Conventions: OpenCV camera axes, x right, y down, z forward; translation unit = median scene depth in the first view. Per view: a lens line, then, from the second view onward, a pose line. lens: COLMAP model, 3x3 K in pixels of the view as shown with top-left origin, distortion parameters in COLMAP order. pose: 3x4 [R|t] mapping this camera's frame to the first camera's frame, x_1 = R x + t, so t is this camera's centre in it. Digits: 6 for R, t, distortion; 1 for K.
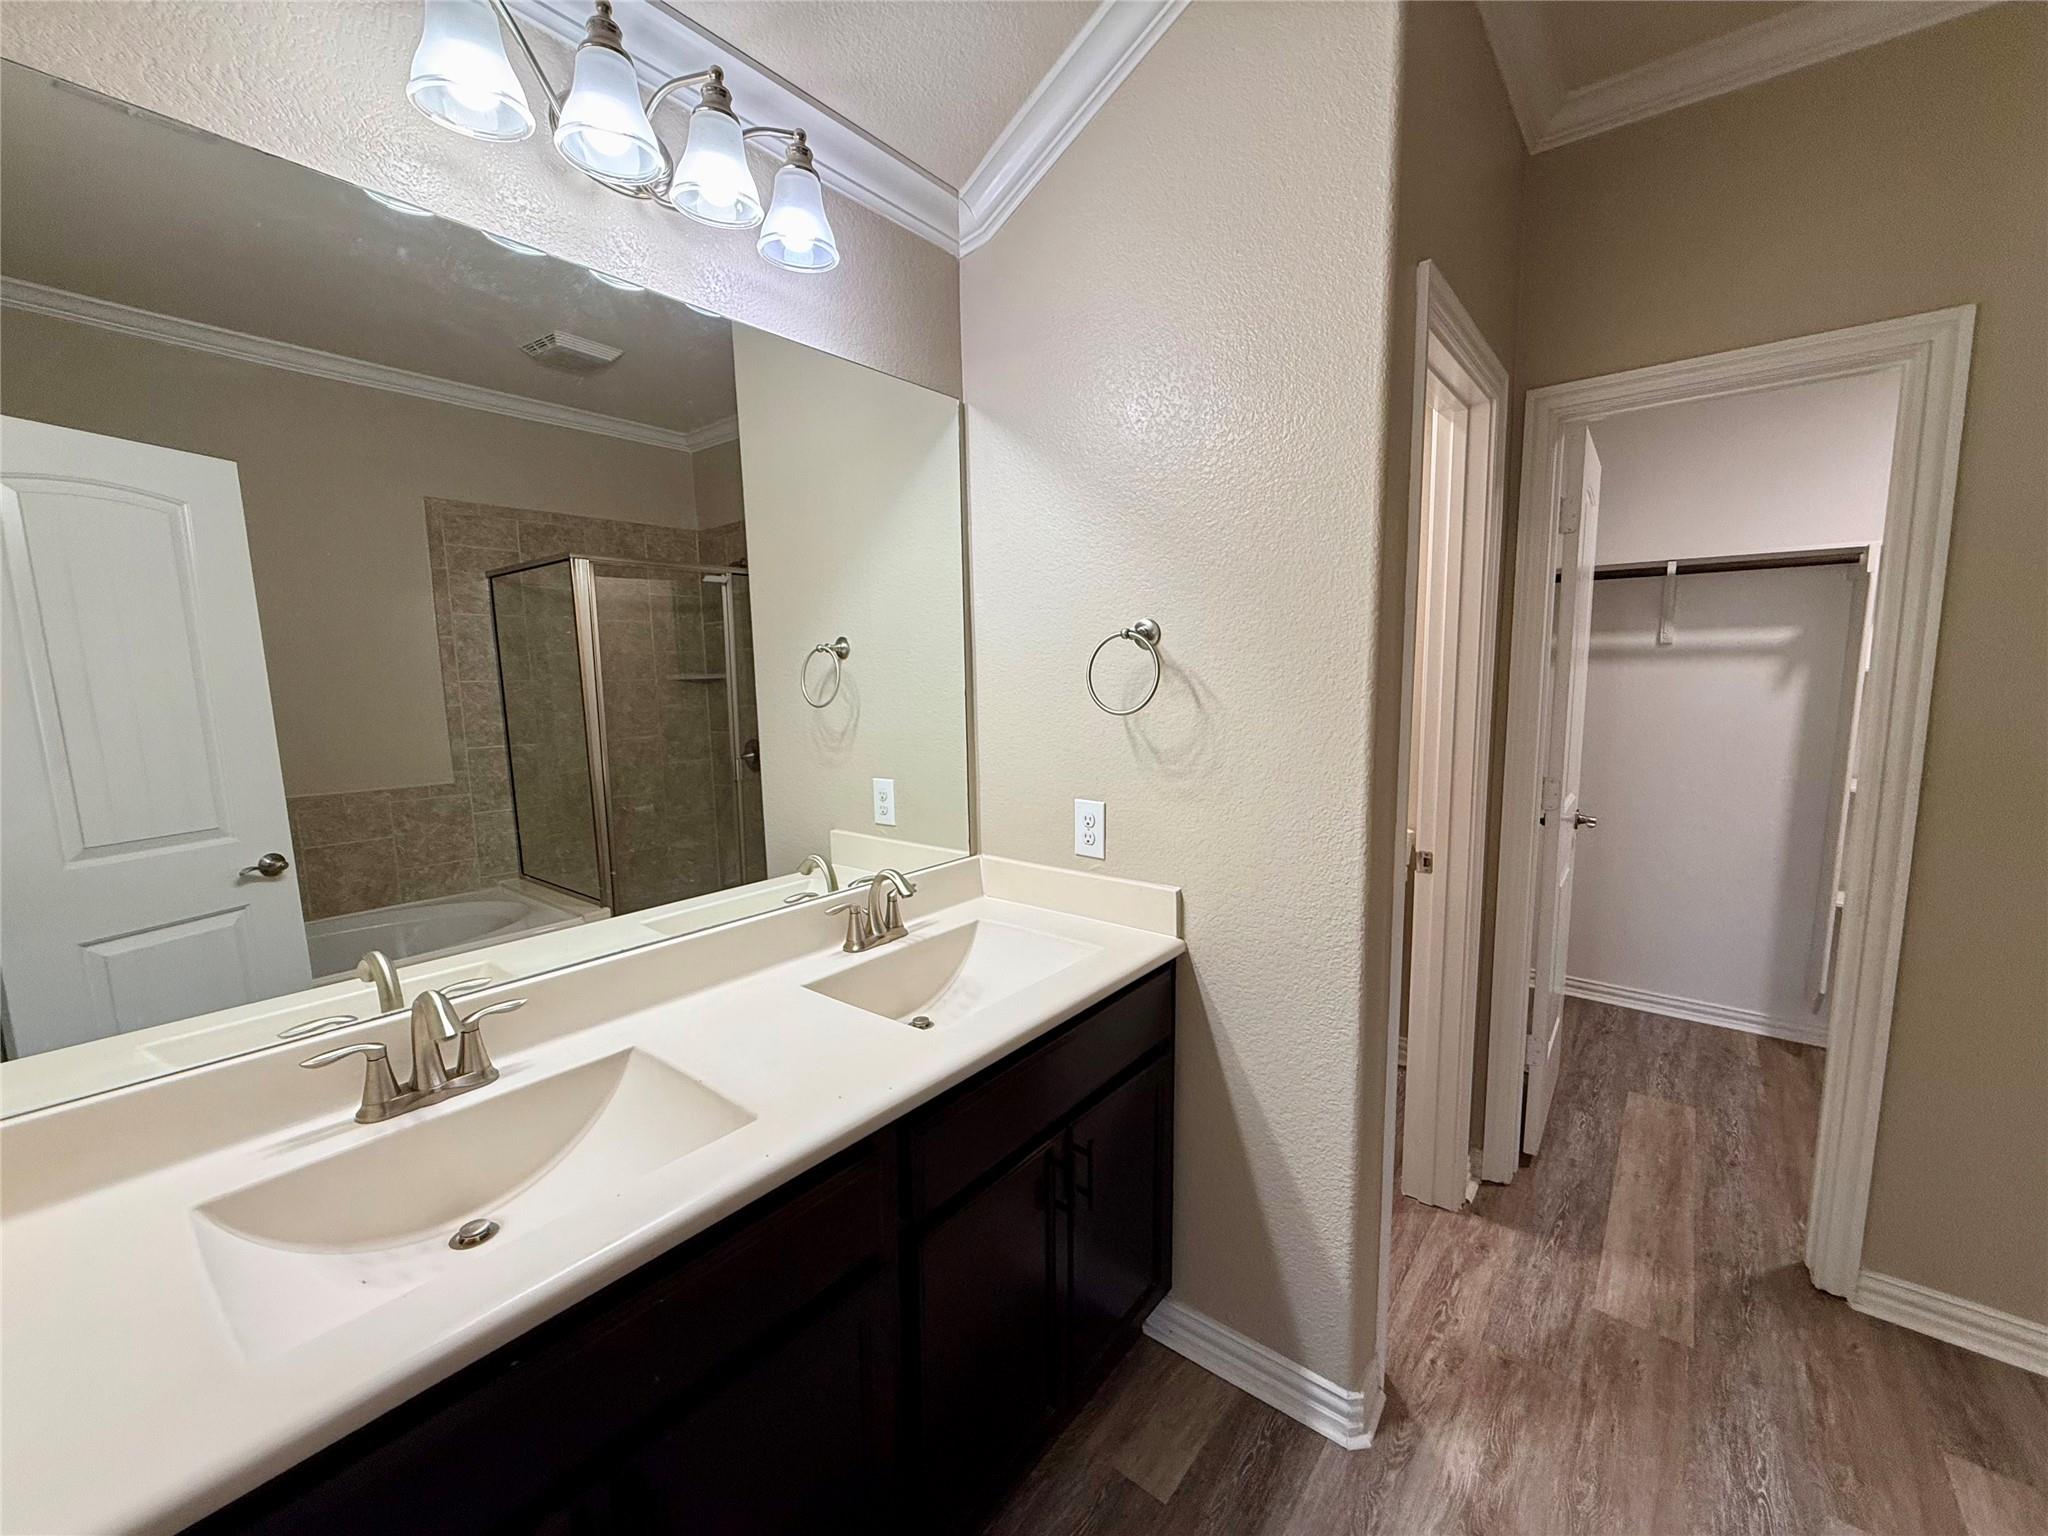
lens RADIAL K [[816.3, 0, 1024.2], [0, 816.3, 771.3], [0, 0, 1]] dist [0.000022, -0.000272]
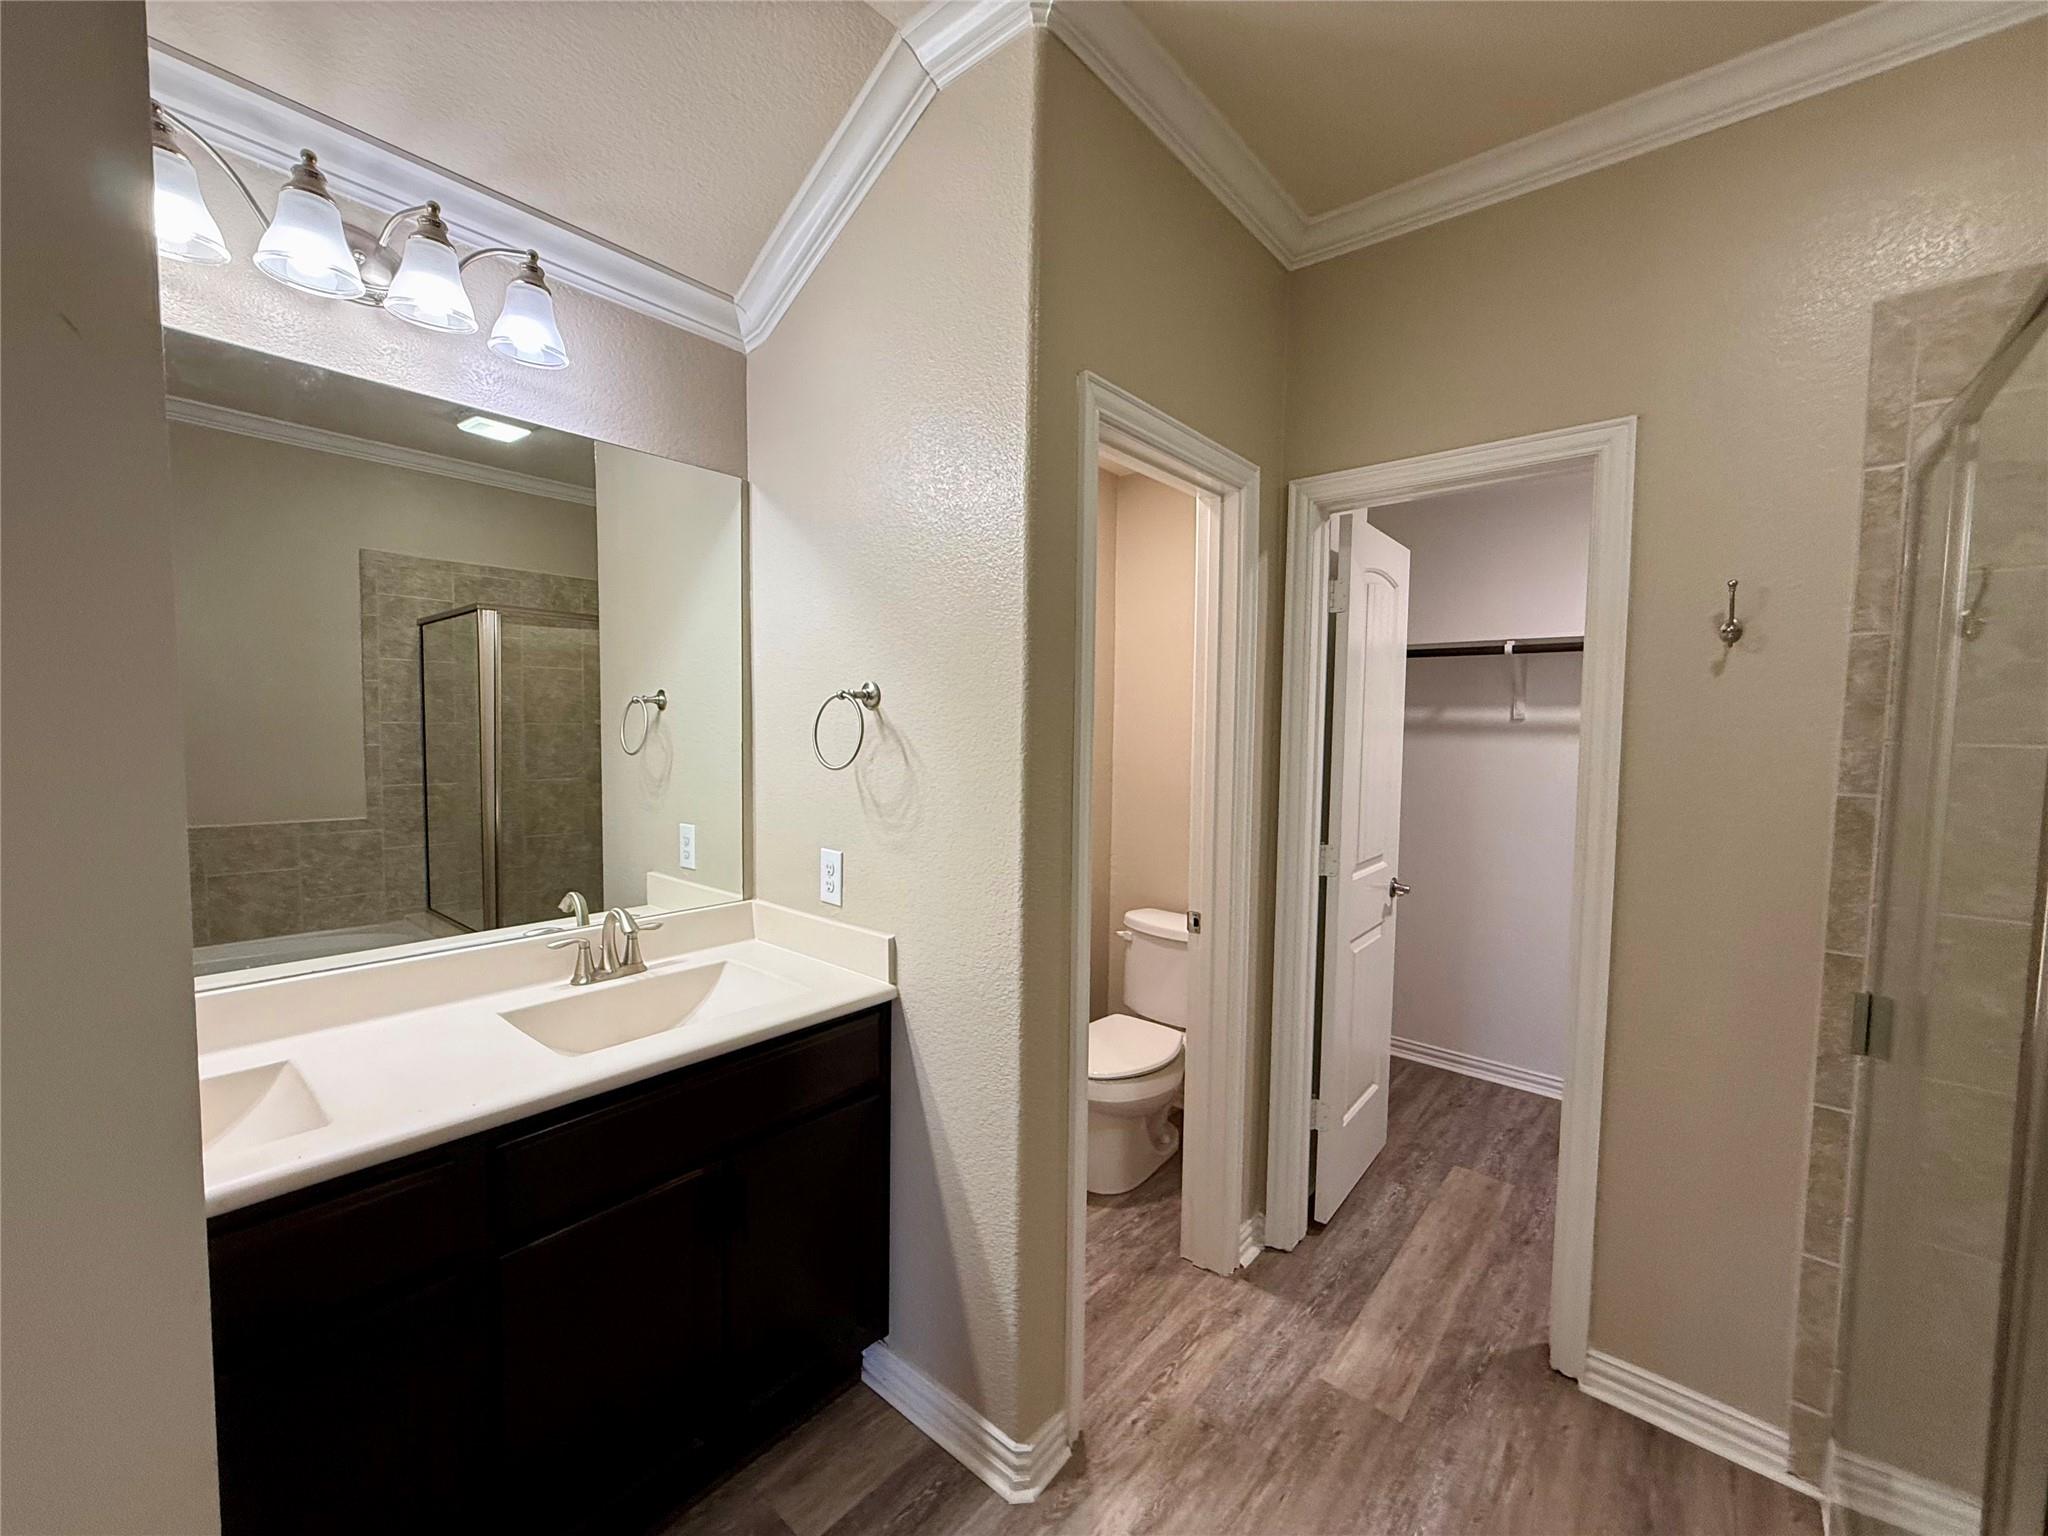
lens RADIAL K [[816.3, 0, 1018.5], [0, 816.3, 772.0], [0, 0, 1]] dist [0.000022, -0.000272]
pose [[0.999233, 0.030799, -0.024189, 0.336603], [-0.032387, 0.997143, -0.068242, -0.000852], [0.022018, 0.068973, 0.997376, -0.056380]]
